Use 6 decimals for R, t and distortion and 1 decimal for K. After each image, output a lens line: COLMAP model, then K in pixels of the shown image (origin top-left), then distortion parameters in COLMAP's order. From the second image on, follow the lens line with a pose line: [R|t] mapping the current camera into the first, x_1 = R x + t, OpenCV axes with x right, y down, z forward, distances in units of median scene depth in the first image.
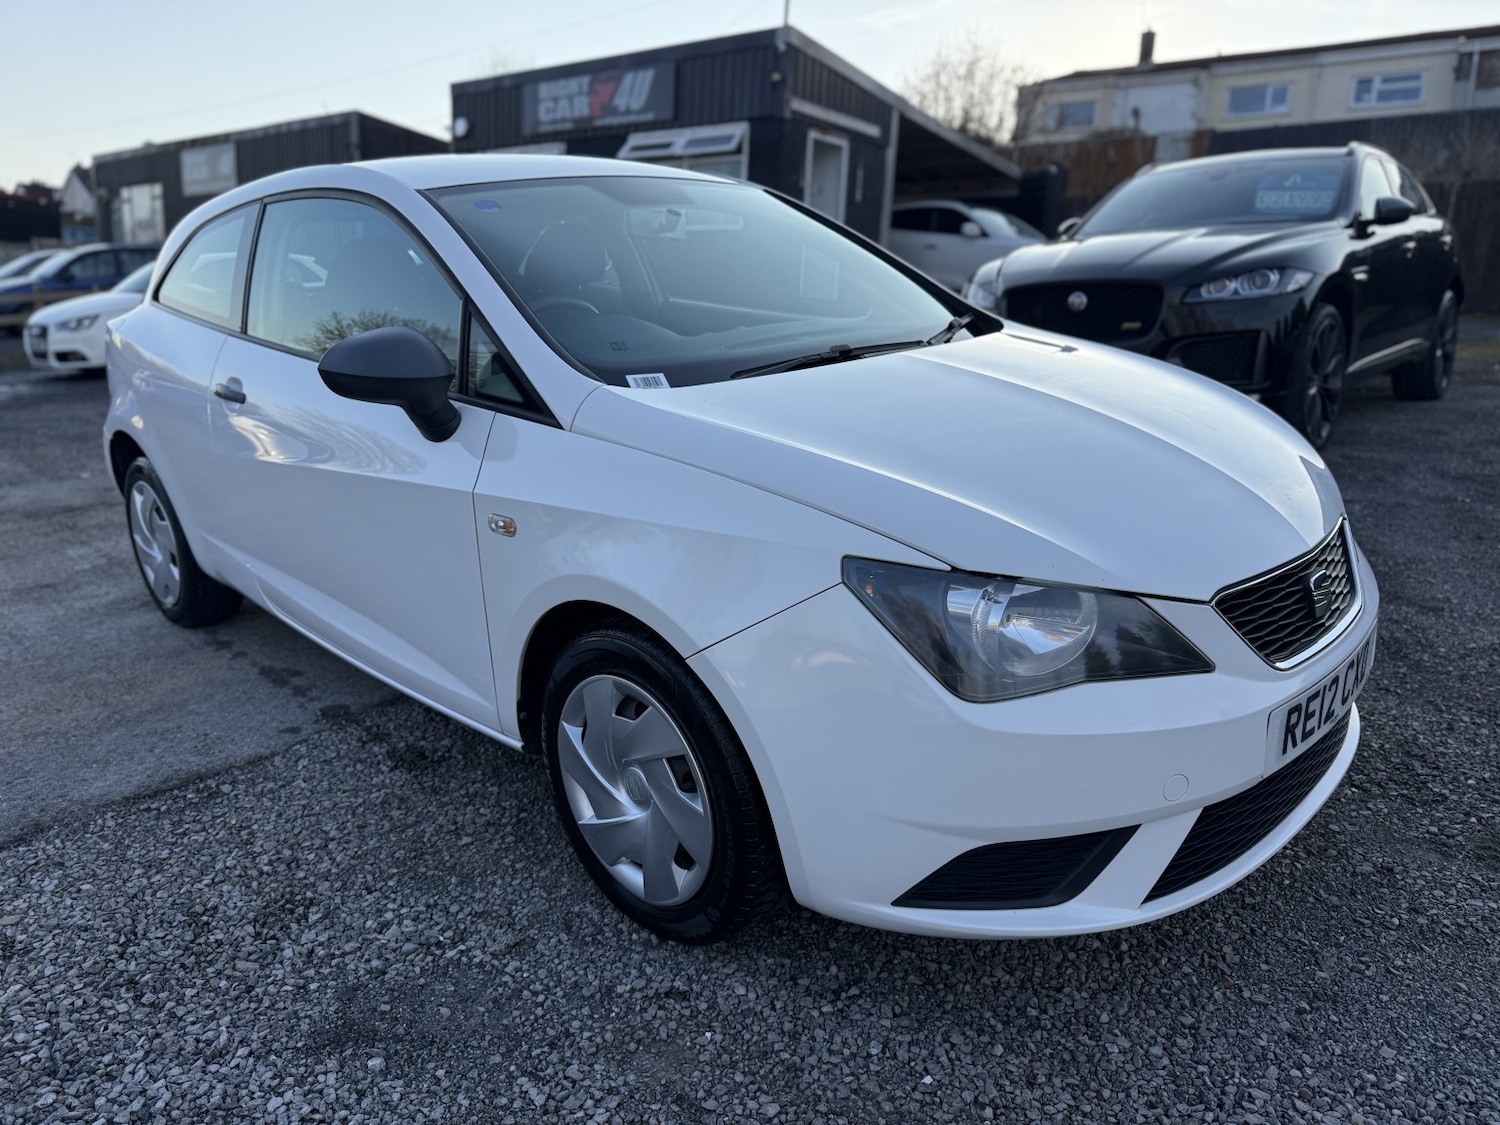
lens RADIAL K [[1117.2, 0, 741.8], [0, 1117.2, 568.0], [0, 0, 1]] dist [0.004300, -0.009157]
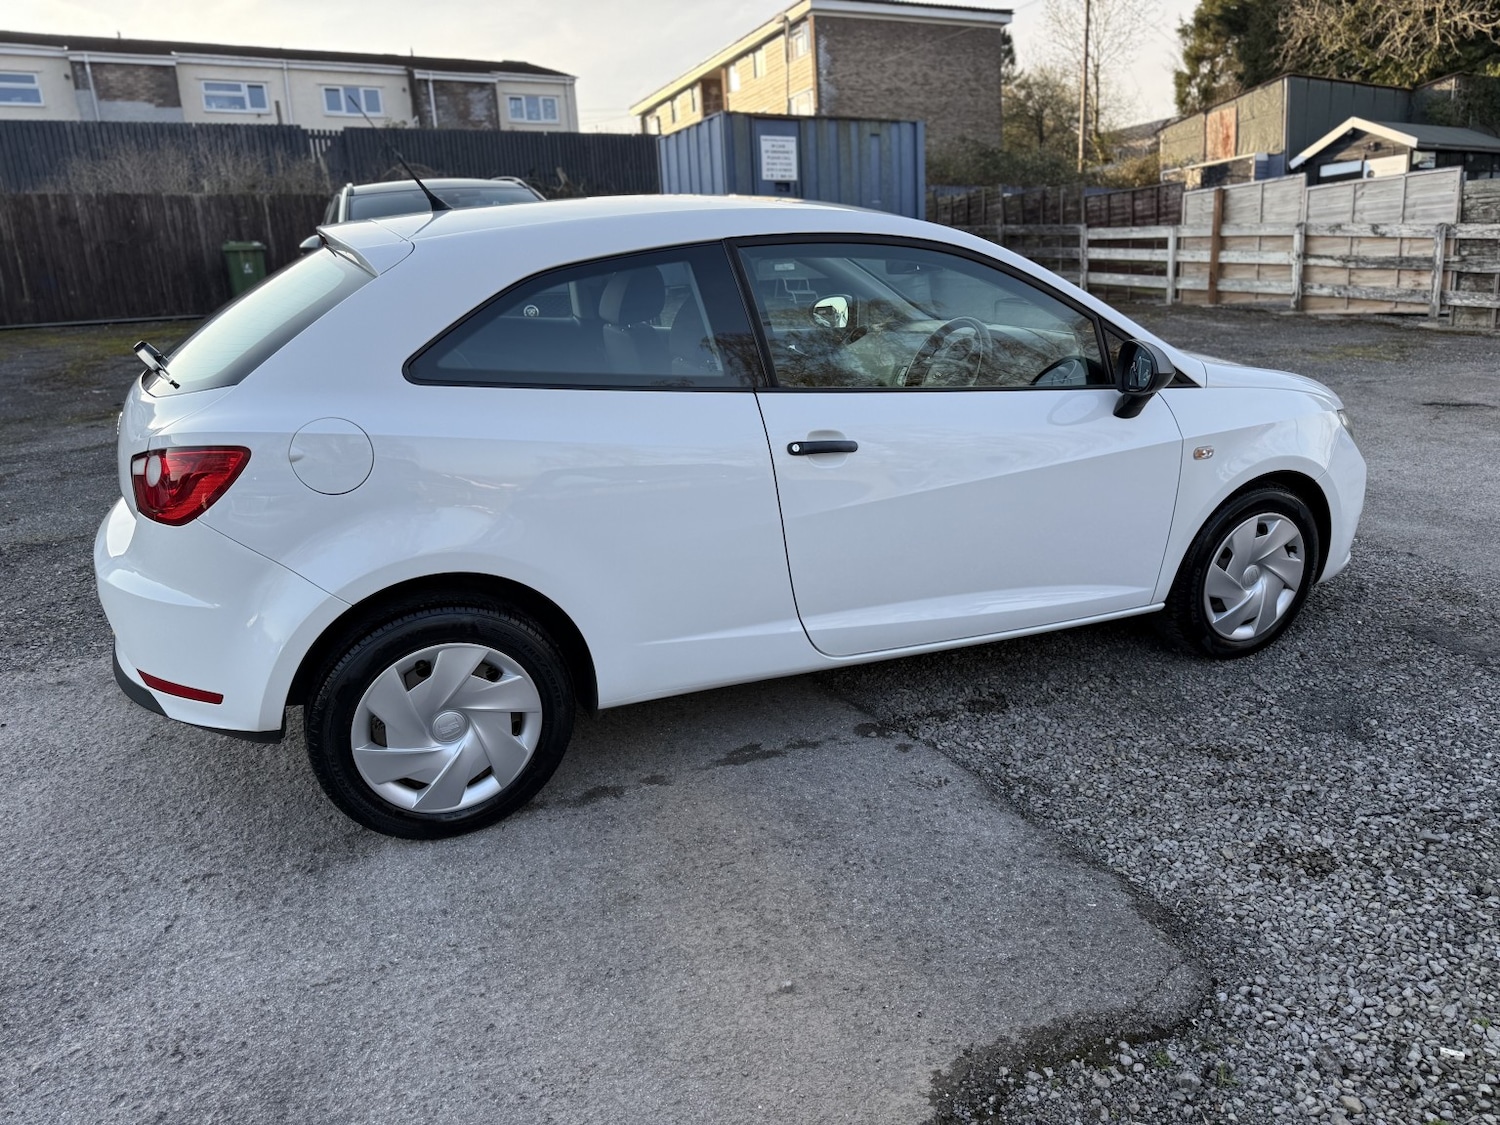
lens RADIAL K [[1078.0, 0, 782.3], [0, 1078.0, 566.8], [0, 0, 1]] dist [0.008263, -0.010620]
pose [[0.334455, -0.272557, 0.902138, -1.715108], [0.261688, 0.946479, 0.188936, -0.312968], [-0.905350, 0.172889, 0.387879, 0.889800]]
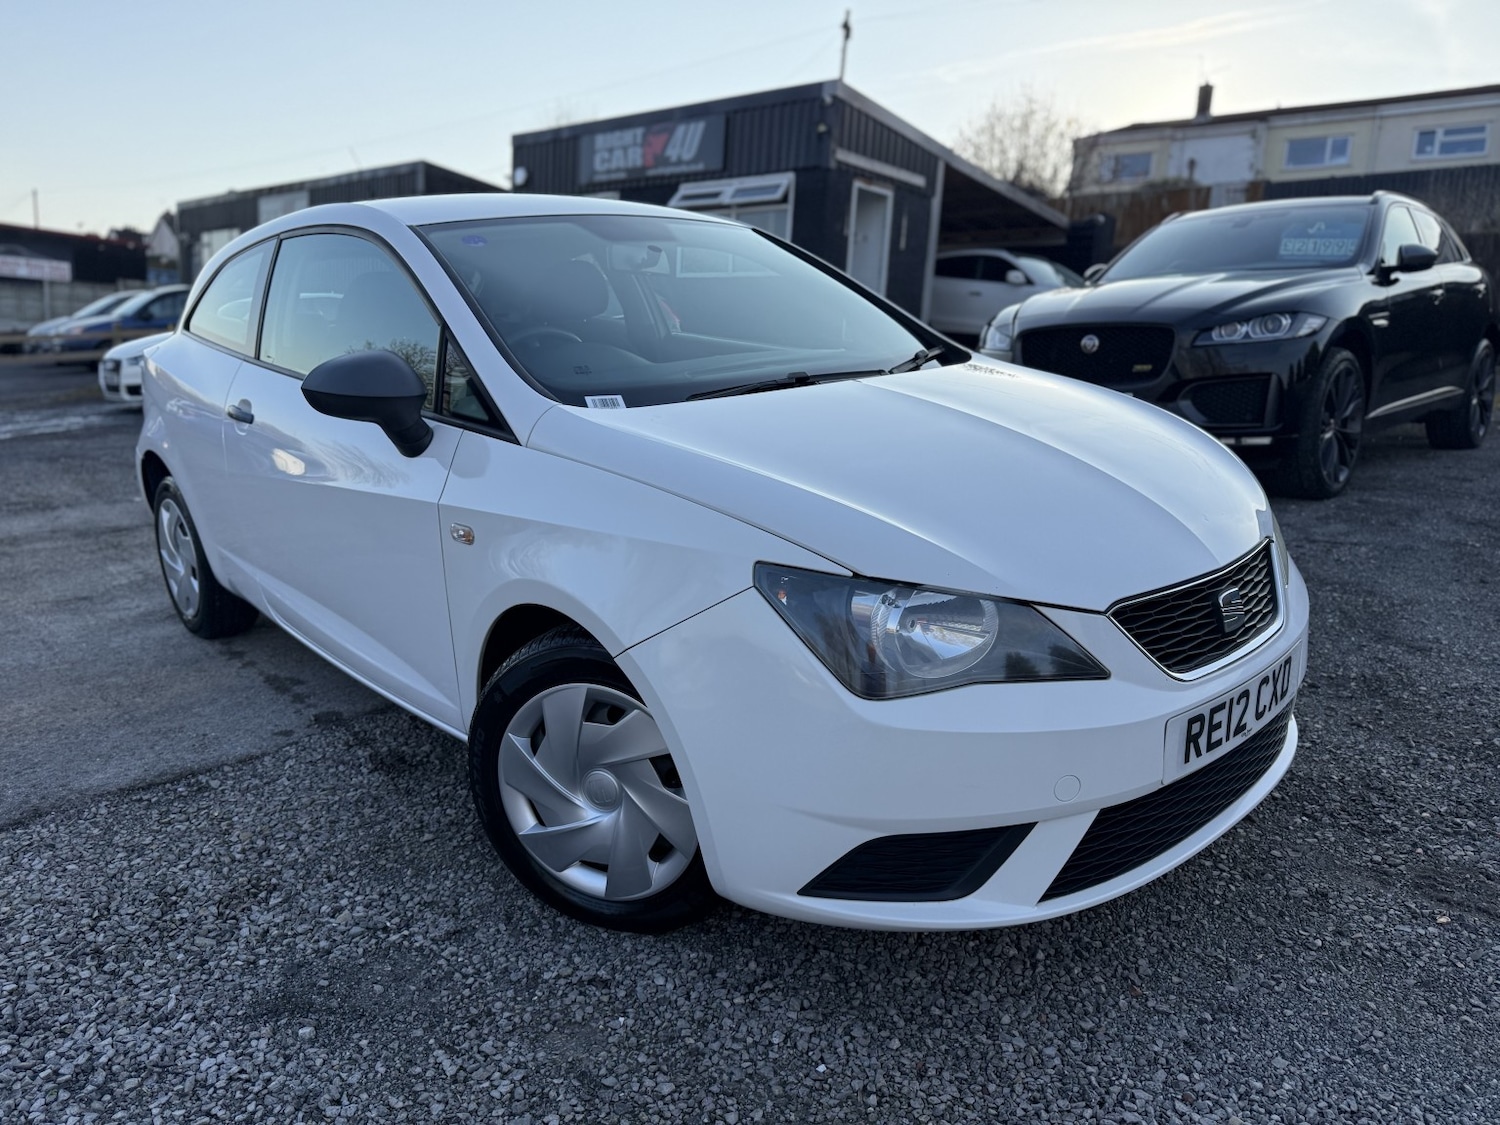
lens RADIAL K [[1117.6, 0, 739.3], [0, 1117.6, 560.0], [0, 0, 1]] dist [0.007562, -0.012577]
pose [[0.998331, 0.020755, -0.053891, 0.101101], [-0.023267, 0.998652, -0.046406, 0.027913], [0.052855, 0.047582, 0.997468, -0.044643]]
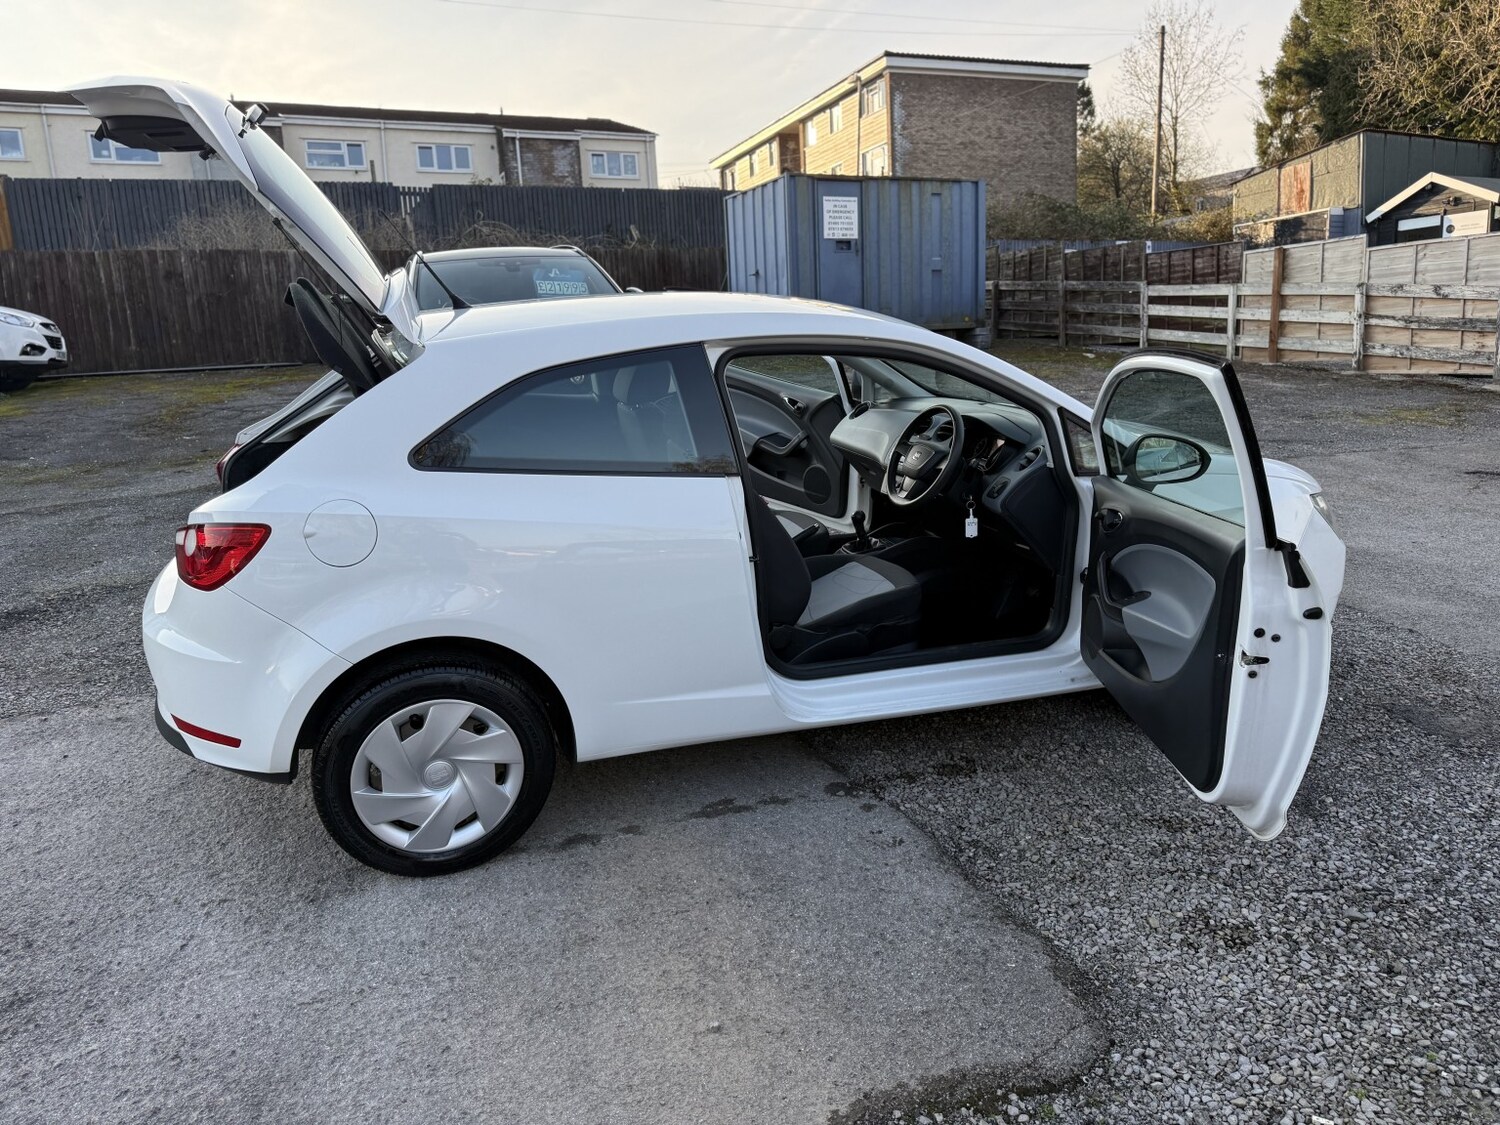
lens RADIAL K [[1078.0, 0, 782.3], [0, 1078.0, 566.8], [0, 0, 1]] dist [0.008263, -0.010620]
pose [[0.401110, -0.228975, 0.886950, -1.755499], [0.249413, 0.958973, 0.134775, -0.333886], [-0.881421, 0.167158, 0.441763, 0.728277]]
